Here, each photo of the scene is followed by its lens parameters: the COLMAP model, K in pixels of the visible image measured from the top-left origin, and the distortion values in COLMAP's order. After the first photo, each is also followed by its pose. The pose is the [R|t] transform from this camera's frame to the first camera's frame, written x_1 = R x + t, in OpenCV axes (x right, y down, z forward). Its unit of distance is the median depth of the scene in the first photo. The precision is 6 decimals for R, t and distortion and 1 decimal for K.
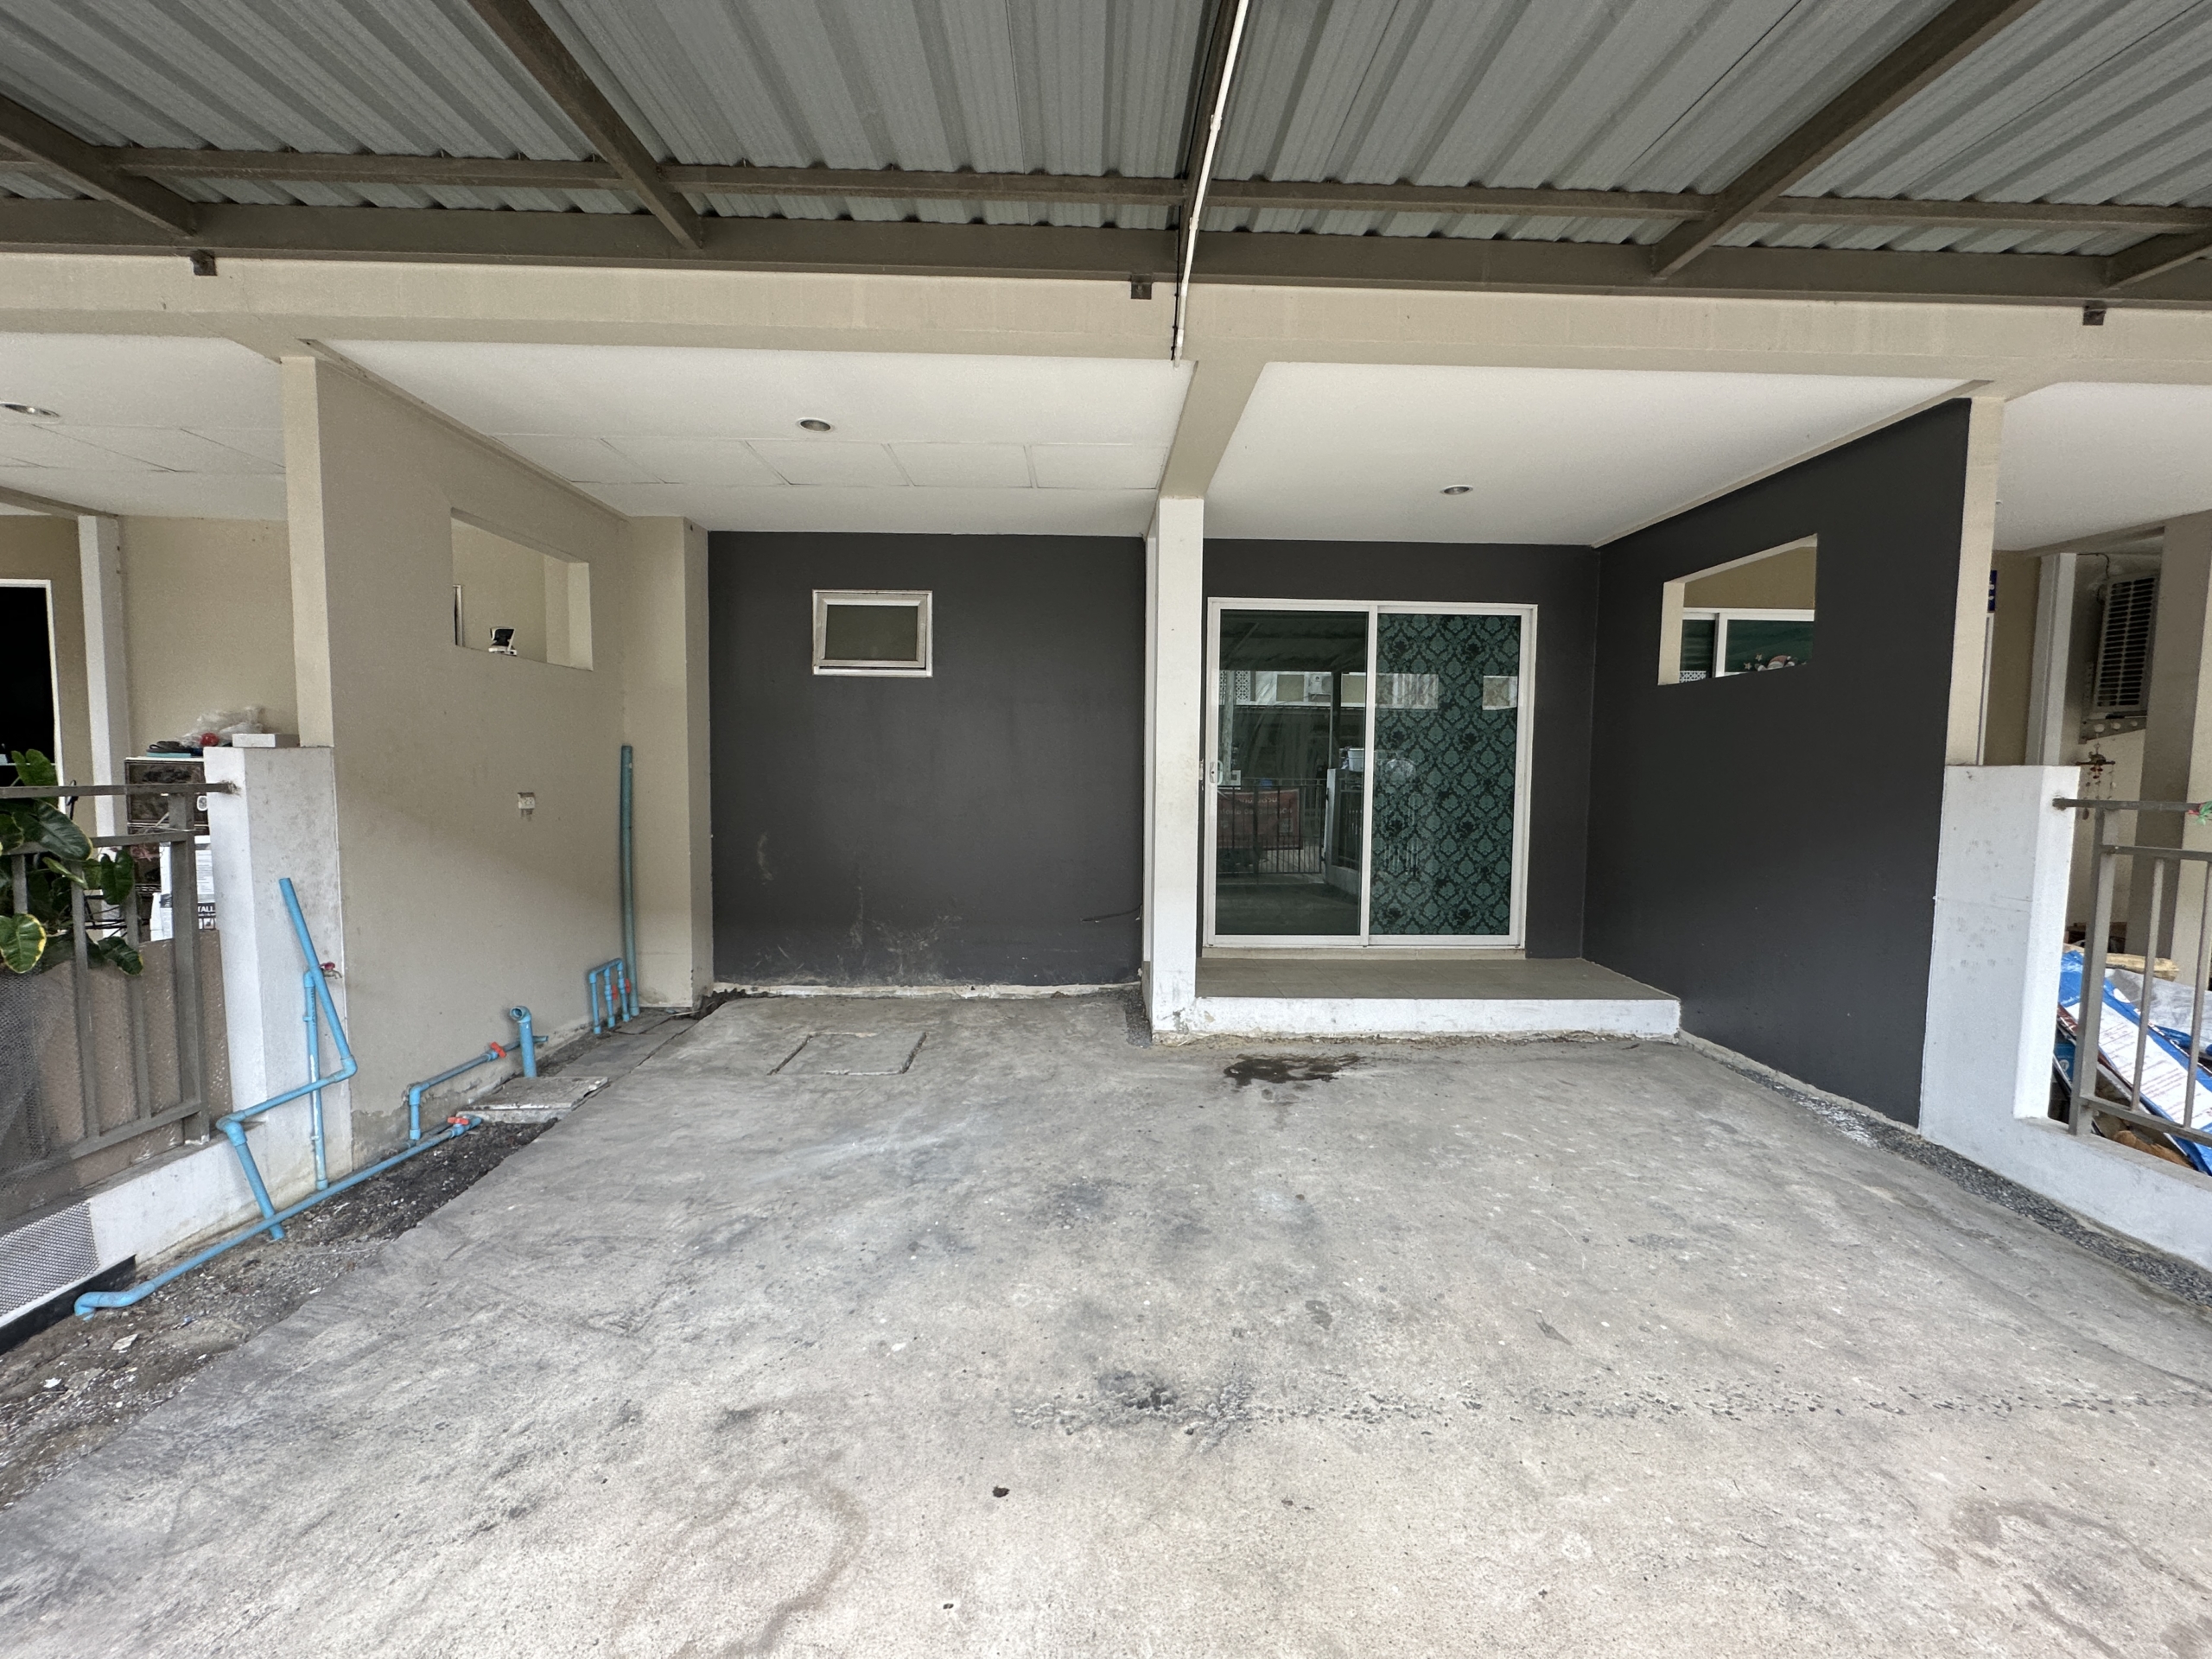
lens RADIAL K [[882.8, 0, 1101.5], [0, 882.8, 828.1], [0, 0, 1]] dist [0.003358, -0.000649]
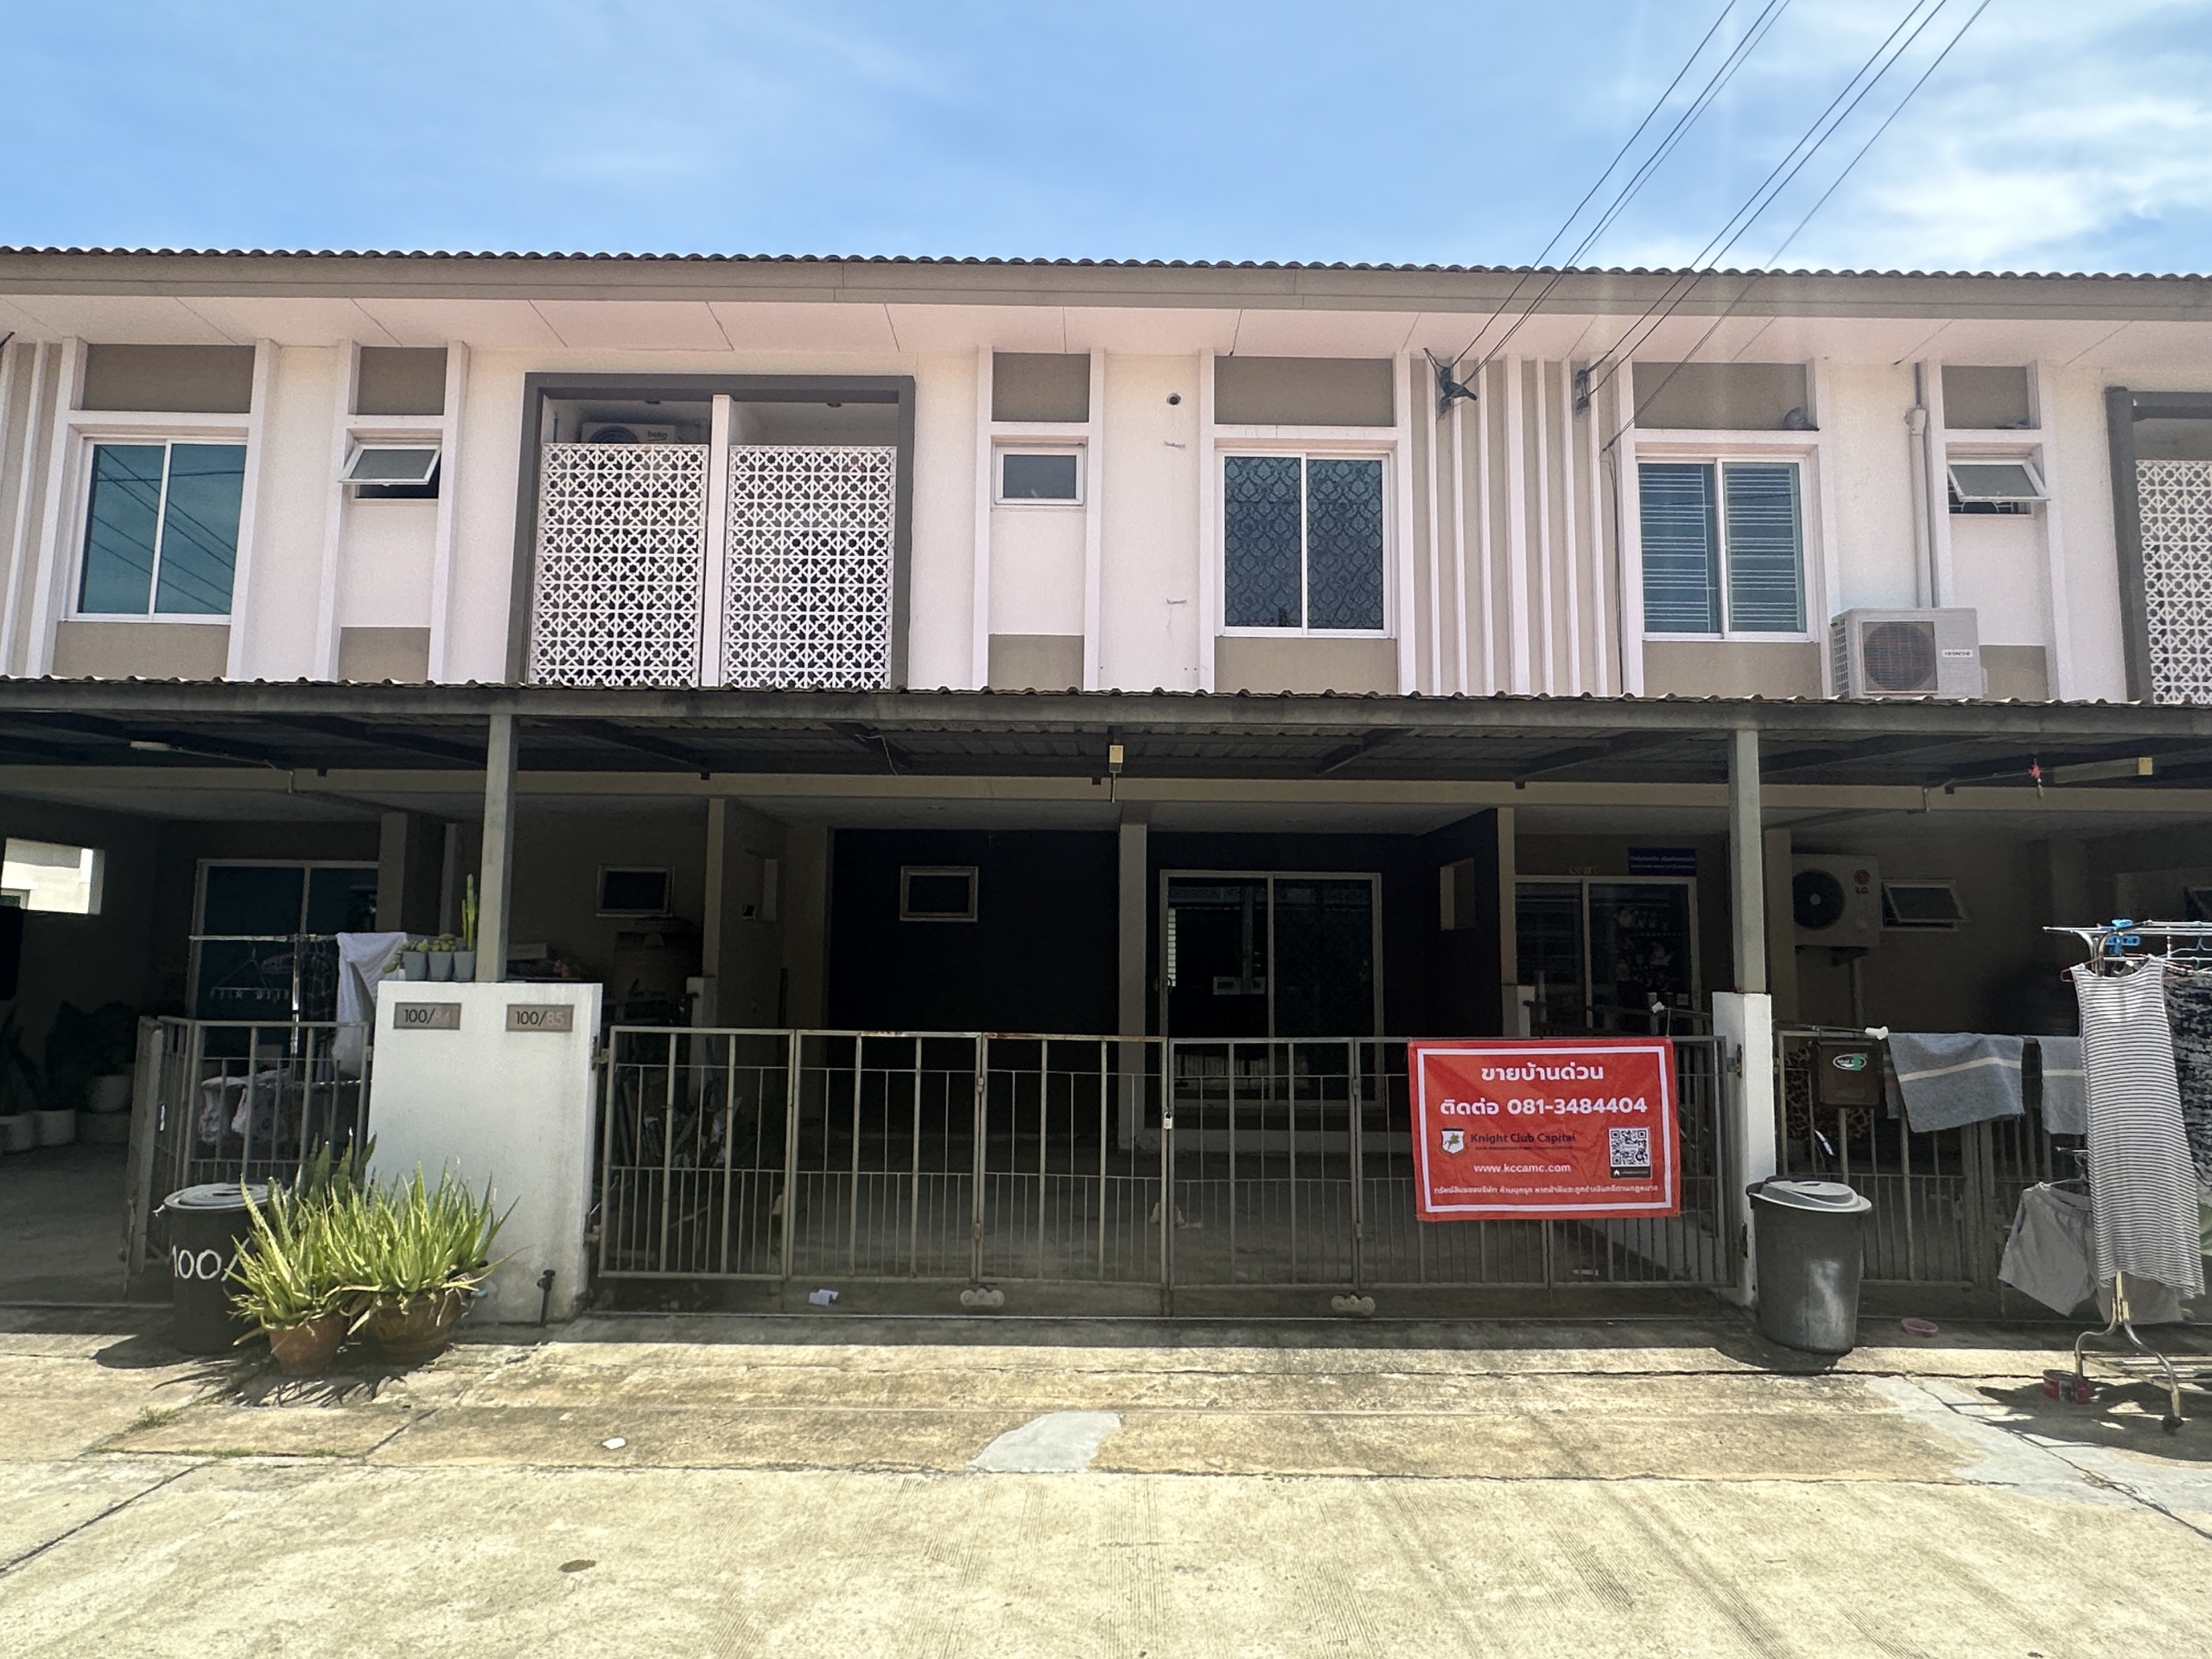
lens RADIAL K [[1286.0, 0, 1108.0], [0, 1286.0, 837.3], [0, 0, 1]] dist [-0.006875, 0.003932]
pose [[0.999885, -0.001670, -0.015077, 0.069460], [-0.000912, 0.985501, -0.169669, 0.062643], [0.015141, 0.169663, 0.985386, -1.283889]]
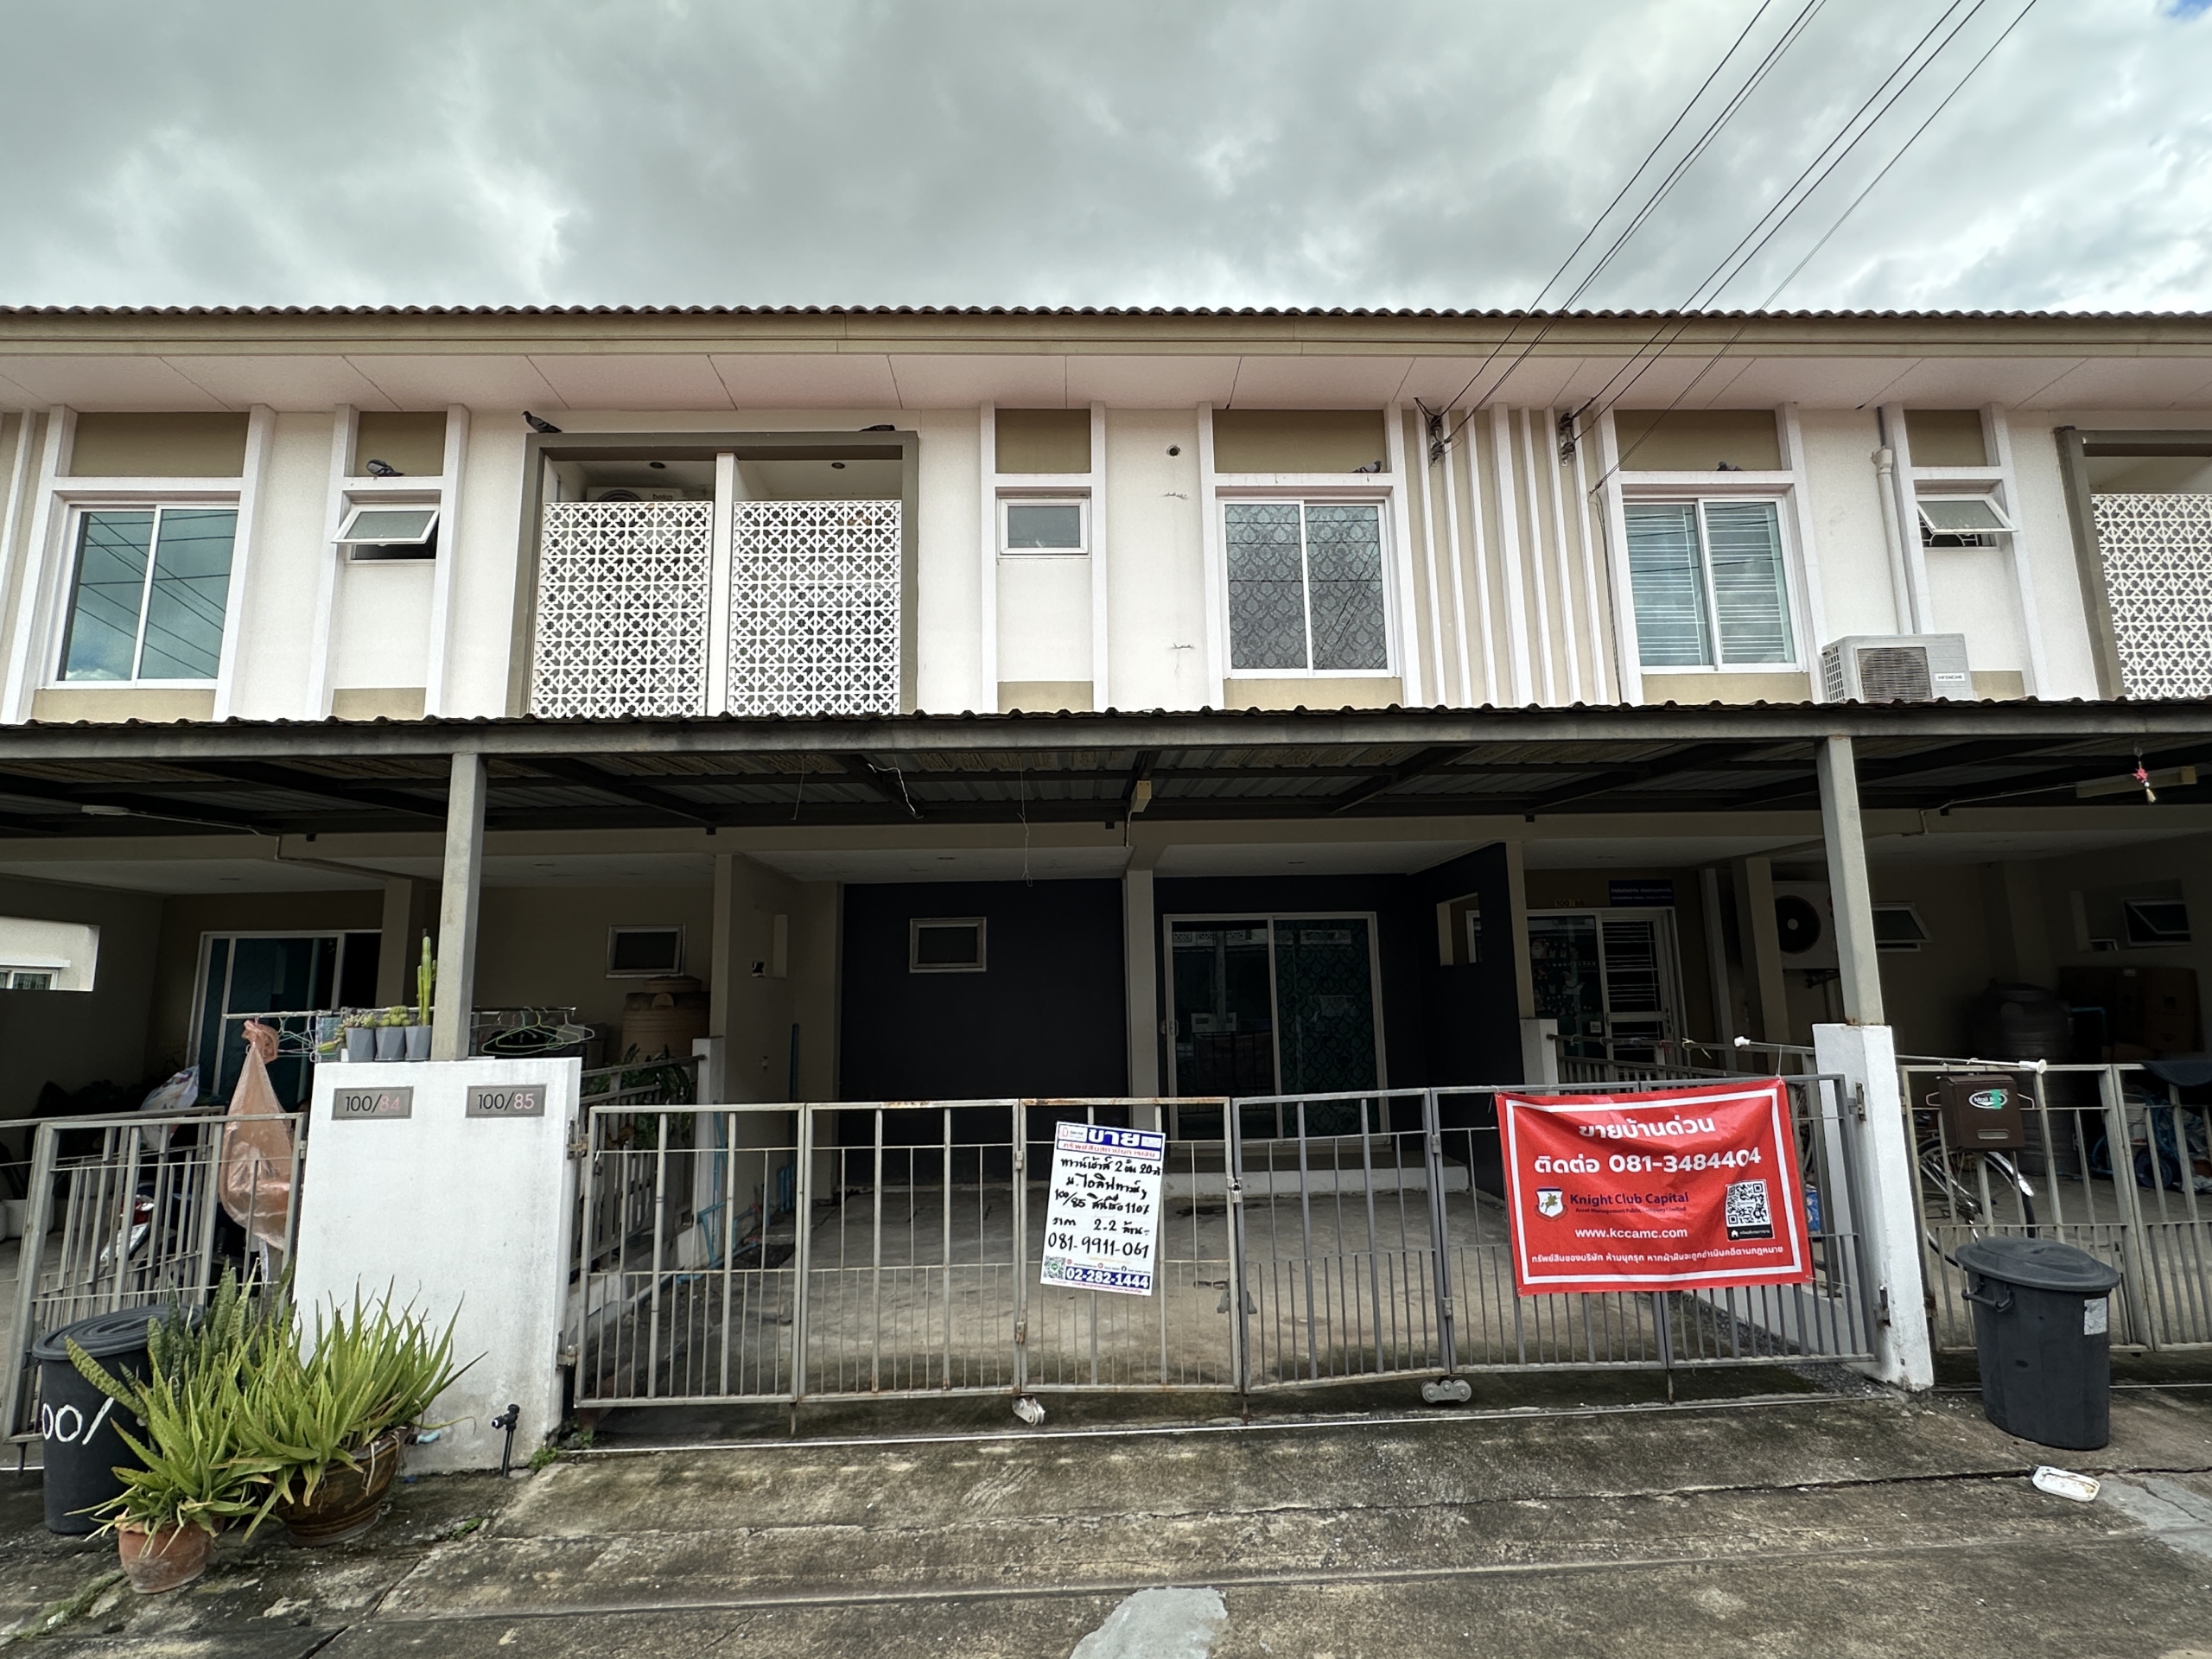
lens RADIAL K [[1097.8, 0, 1110.9], [0, 1097.8, 823.0], [0, 0, 1]] dist [-0.001659, -0.000791]
pose [[0.999410, -0.029361, 0.017826, -0.001721], [0.032701, 0.972131, -0.232145, 0.029602], [-0.010514, 0.232591, 0.972518, -0.997556]]
